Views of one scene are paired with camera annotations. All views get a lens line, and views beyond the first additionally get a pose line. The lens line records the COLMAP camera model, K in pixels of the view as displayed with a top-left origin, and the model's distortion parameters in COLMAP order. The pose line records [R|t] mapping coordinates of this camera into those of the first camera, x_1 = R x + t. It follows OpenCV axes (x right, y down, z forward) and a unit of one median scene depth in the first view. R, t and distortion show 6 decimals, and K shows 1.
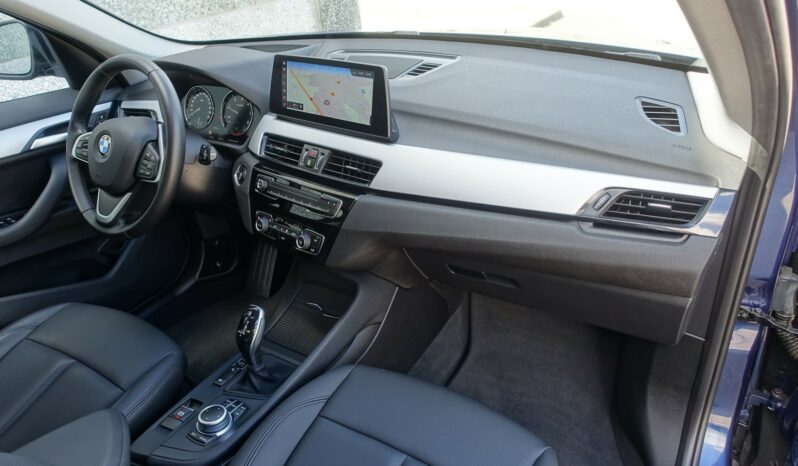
lens RADIAL K [[549.5, 0, 403.1], [0, 549.5, 229.6], [0, 0, 1]] dist [-0.001480, -0.003857]
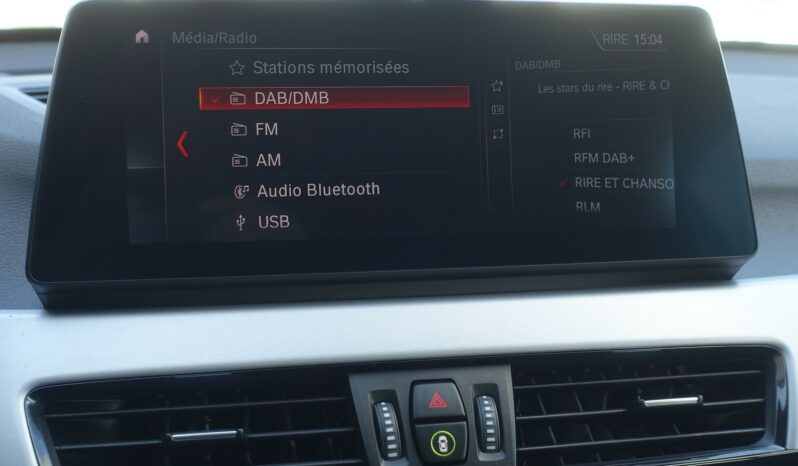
lens RADIAL K [[1136.3, 0, 402.8], [0, 1136.3, 232.5], [0, 0, 1]] dist [-0.037532, 0.000000]
pose [[0.628947, -0.090439, 0.772170, -0.521665], [0.328892, 0.930910, -0.158858, -0.135140], [-0.704454, 0.353874, 0.615238, 0.717653]]
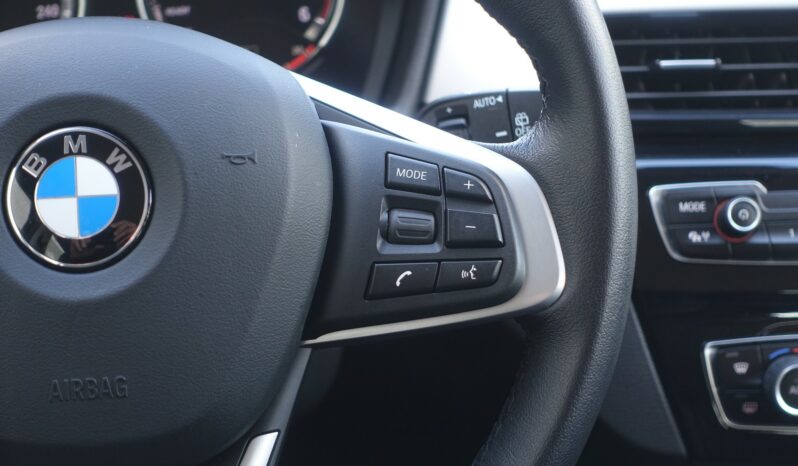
lens RADIAL K [[1488.1, 0, 397.1], [0, 1488.1, 233.7], [0, 0, 1]] dist [-0.103207, 0.000000]
pose [[0.751985, -0.225497, 0.619410, -0.769385], [0.285543, 0.958363, 0.002234, -0.121795], [-0.594124, 0.175188, 0.785064, 0.635045]]
